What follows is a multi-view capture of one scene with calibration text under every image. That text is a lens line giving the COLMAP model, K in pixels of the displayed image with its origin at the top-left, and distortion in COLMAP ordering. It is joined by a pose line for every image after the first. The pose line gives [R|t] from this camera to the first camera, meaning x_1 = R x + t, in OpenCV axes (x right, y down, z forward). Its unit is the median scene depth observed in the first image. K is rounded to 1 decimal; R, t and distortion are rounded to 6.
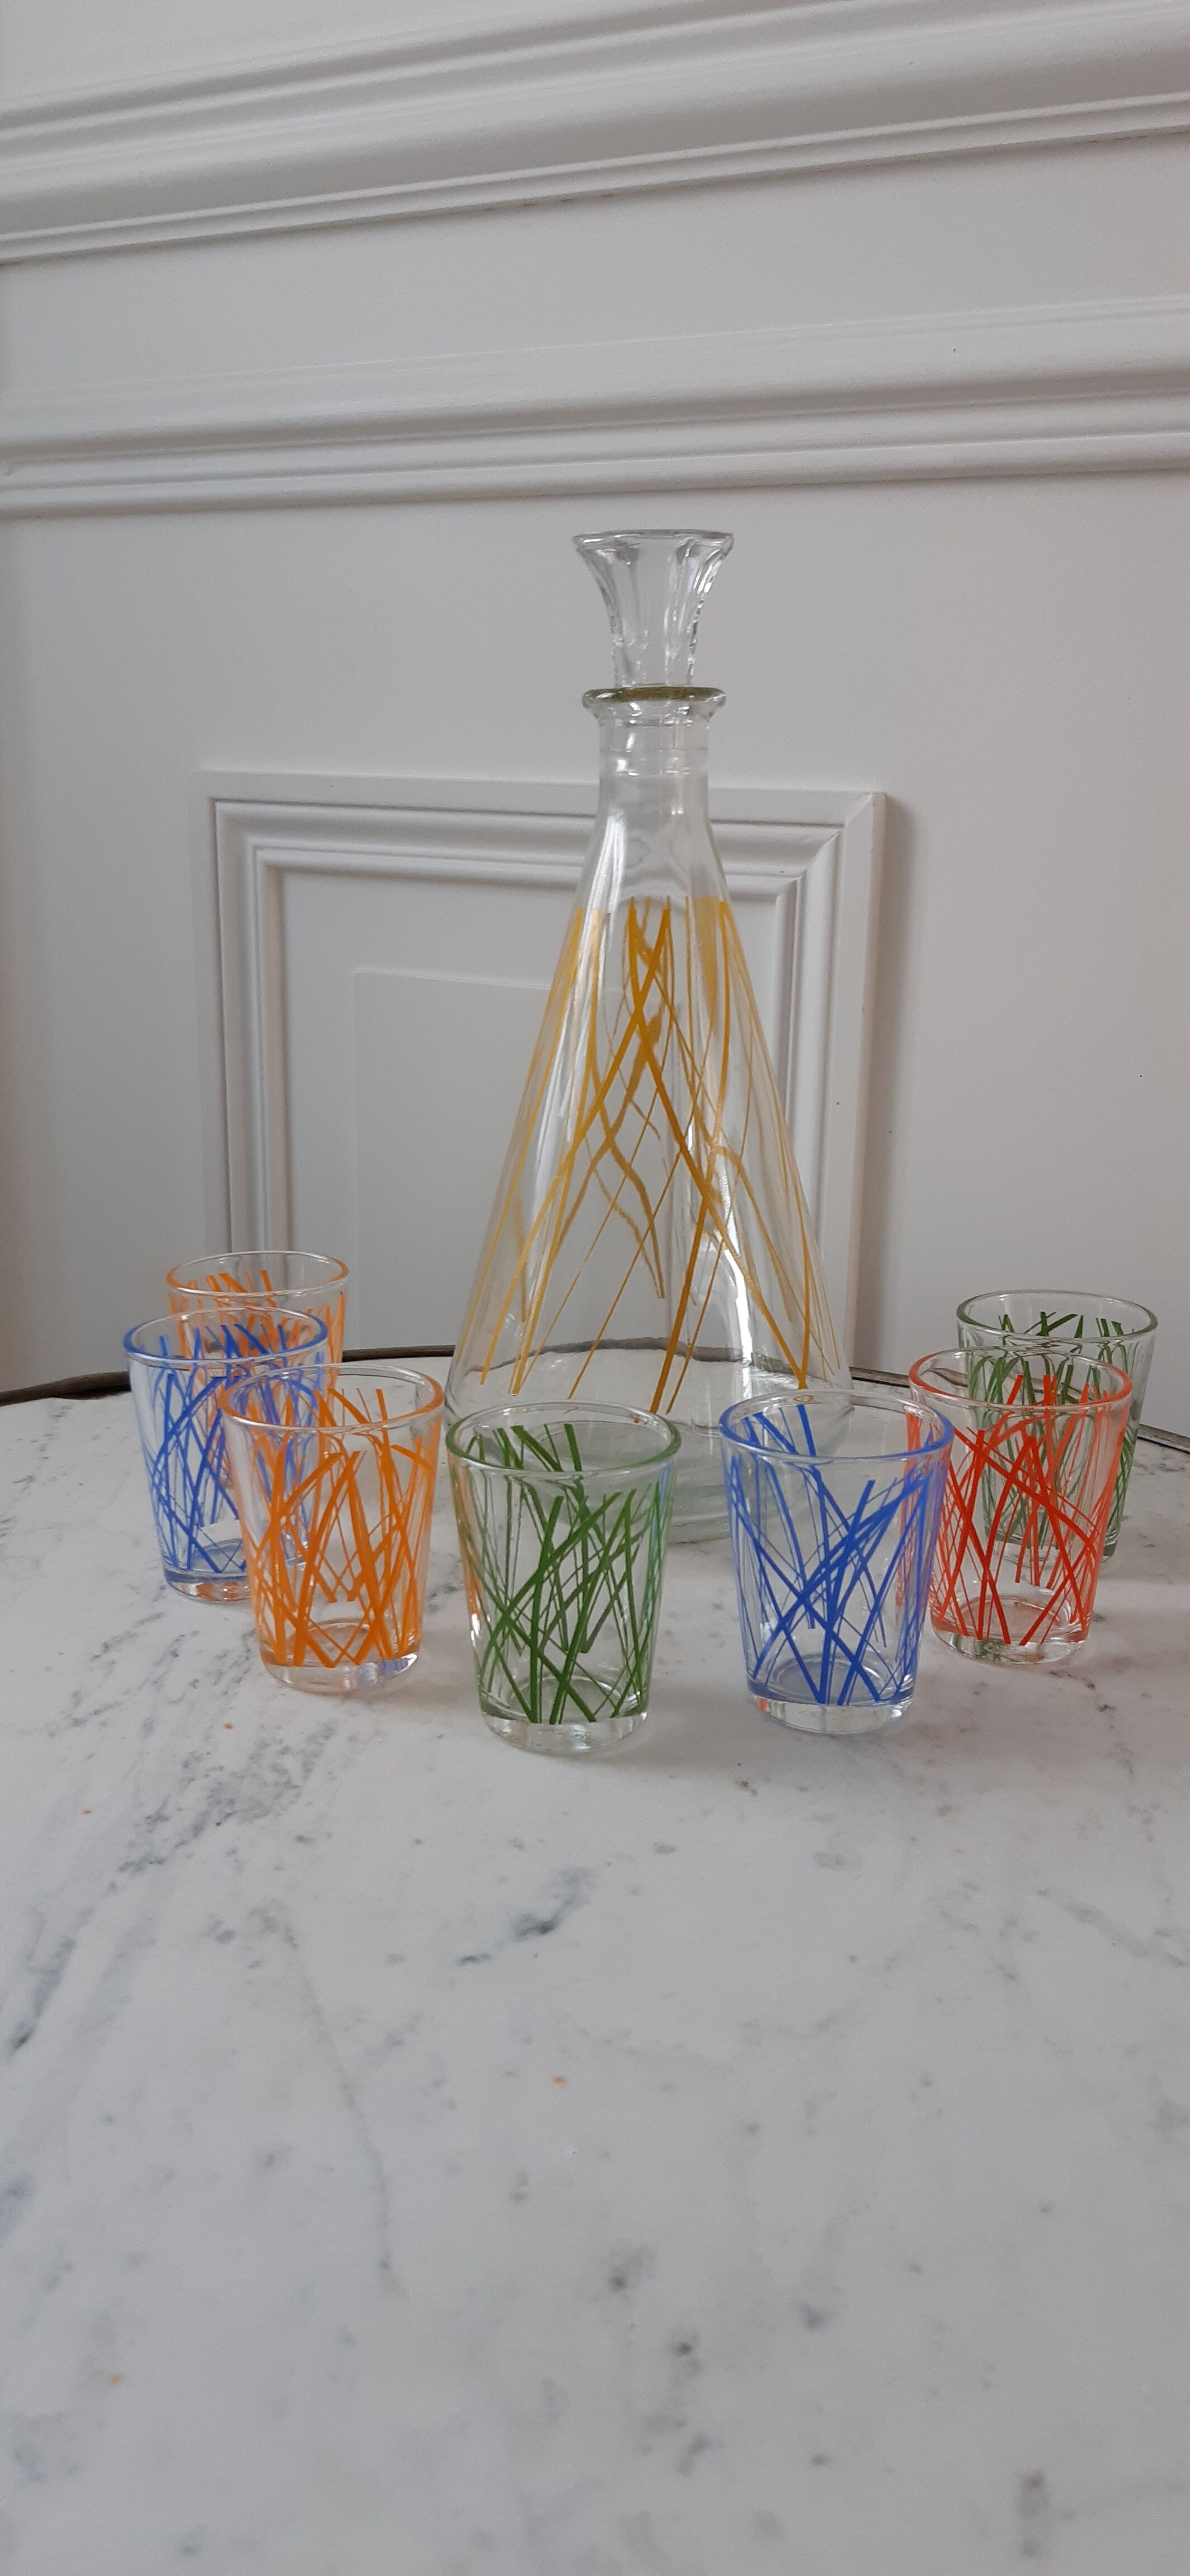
lens RADIAL K [[1904.8, 0, 614.0], [0, 1904.8, 1288.3], [0, 0, 1]] dist [0.086277, -0.167237]
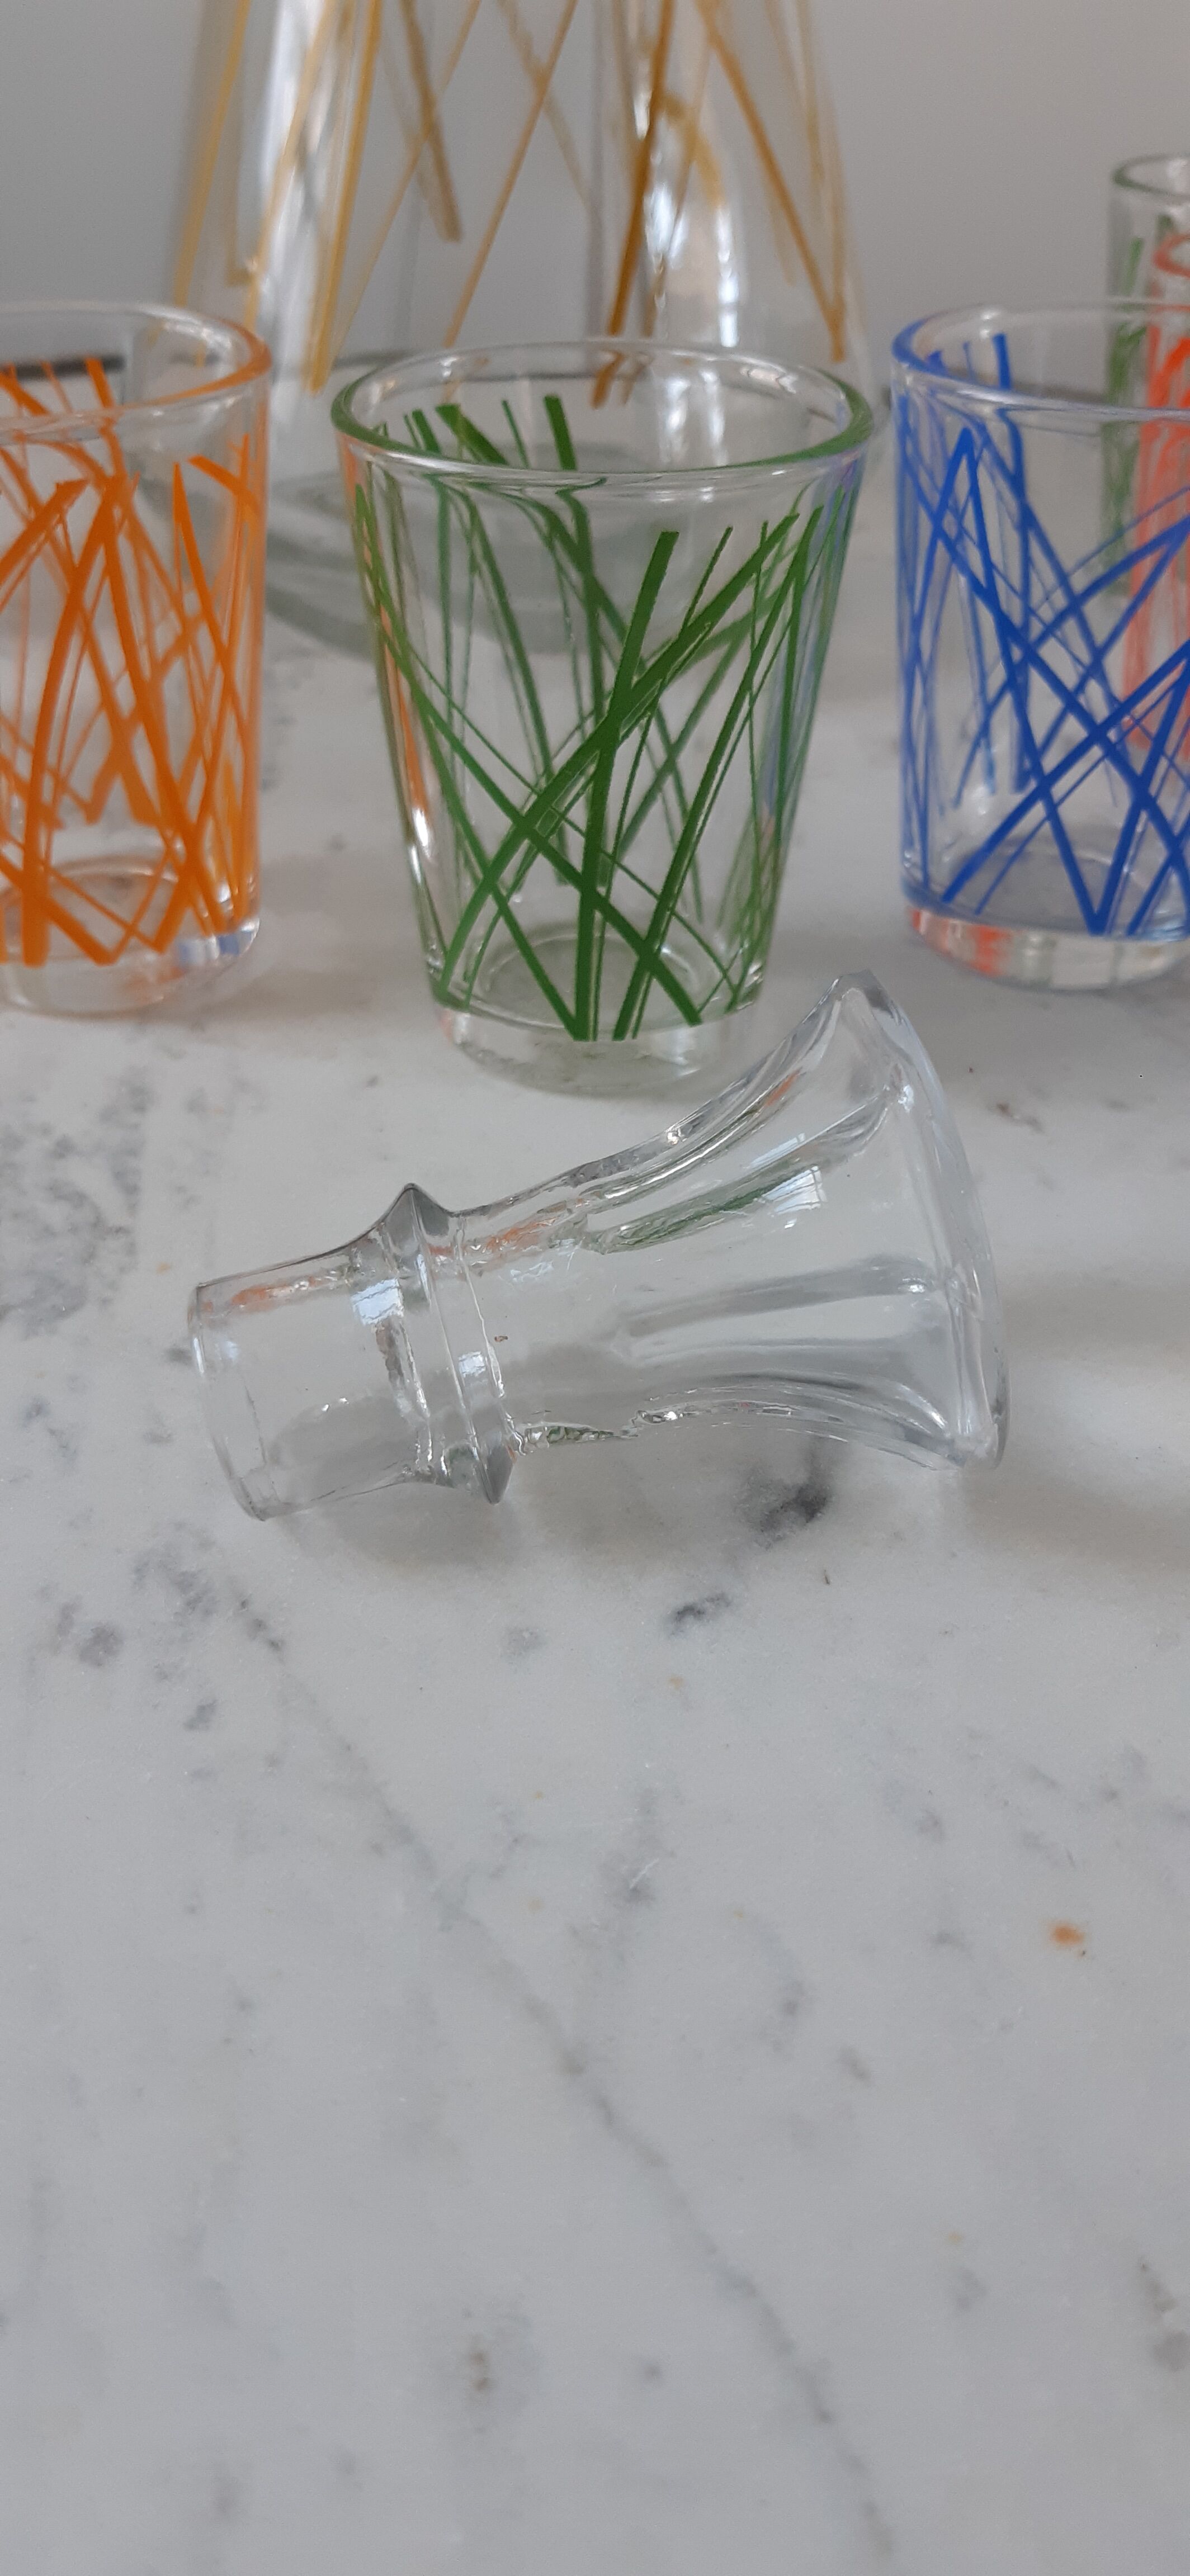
lens RADIAL K [[2022.0, 0, 605.5], [0, 2022.0, 1245.3], [0, 0, 1]] dist [0.101934, -0.278683]
pose [[0.973196, -0.133661, 0.187147, -0.137139], [0.052146, 0.920820, 0.386486, 0.073794], [-0.223987, -0.366368, 0.903108, 0.498897]]
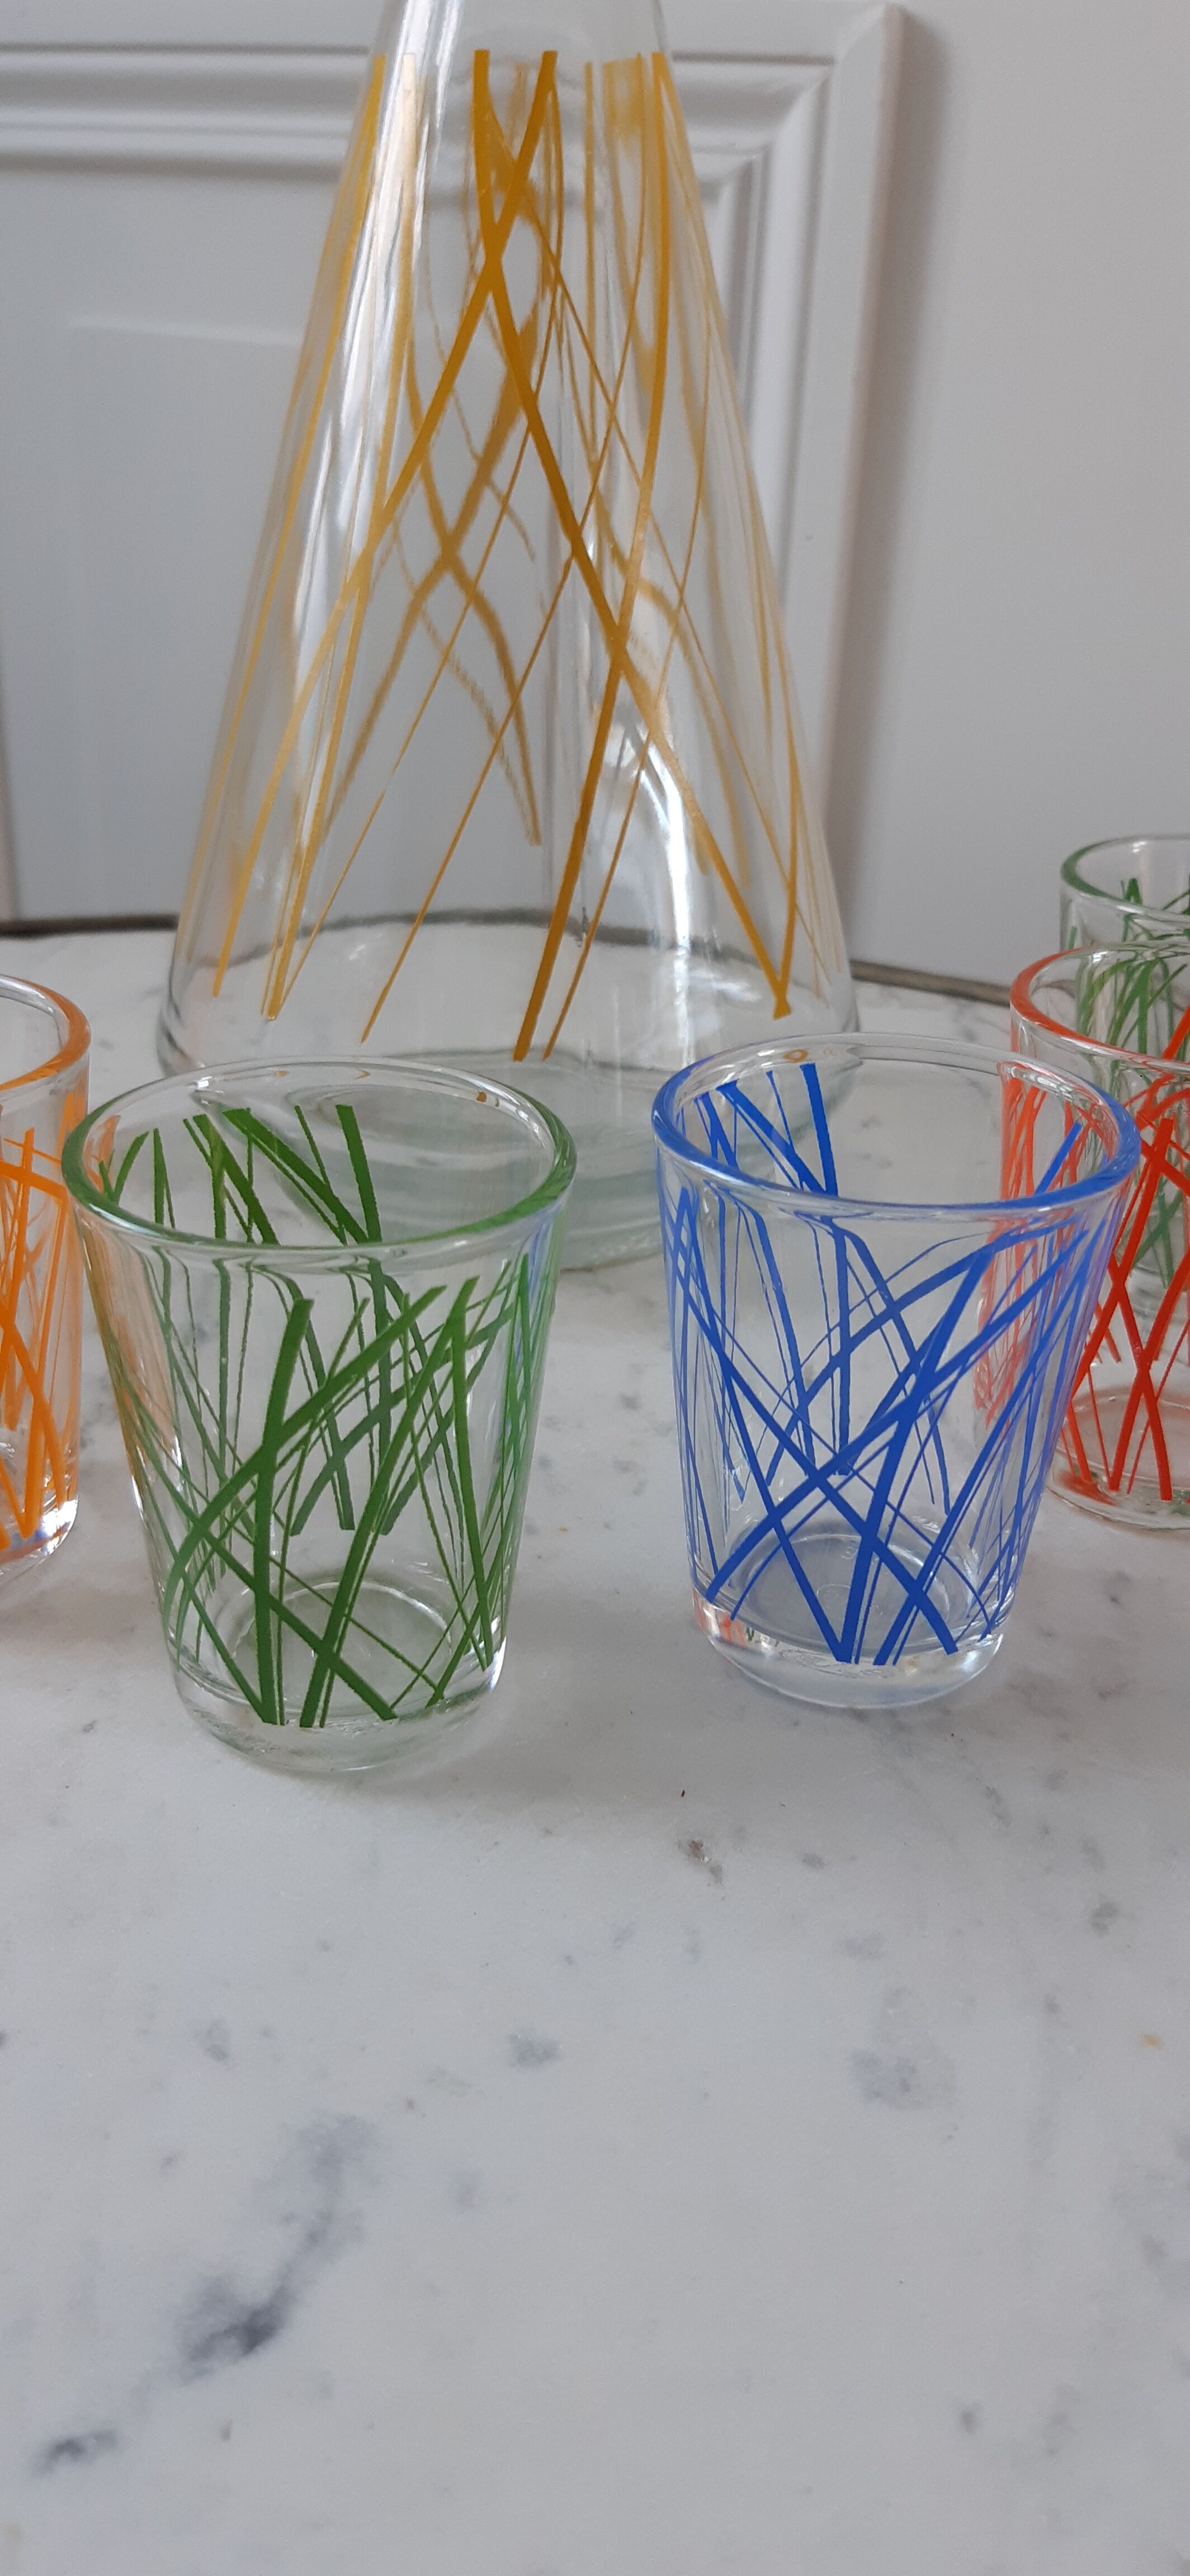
lens RADIAL K [[2066.6, 0, 591.5], [0, 2066.6, 1211.6], [0, 0, 1]] dist [0.044877, -0.102840]
pose [[0.998540, 0.001927, 0.053985, 0.011719], [-0.011946, 0.982497, 0.185894, -0.001930], [-0.052682, -0.186268, 0.981086, 0.486896]]
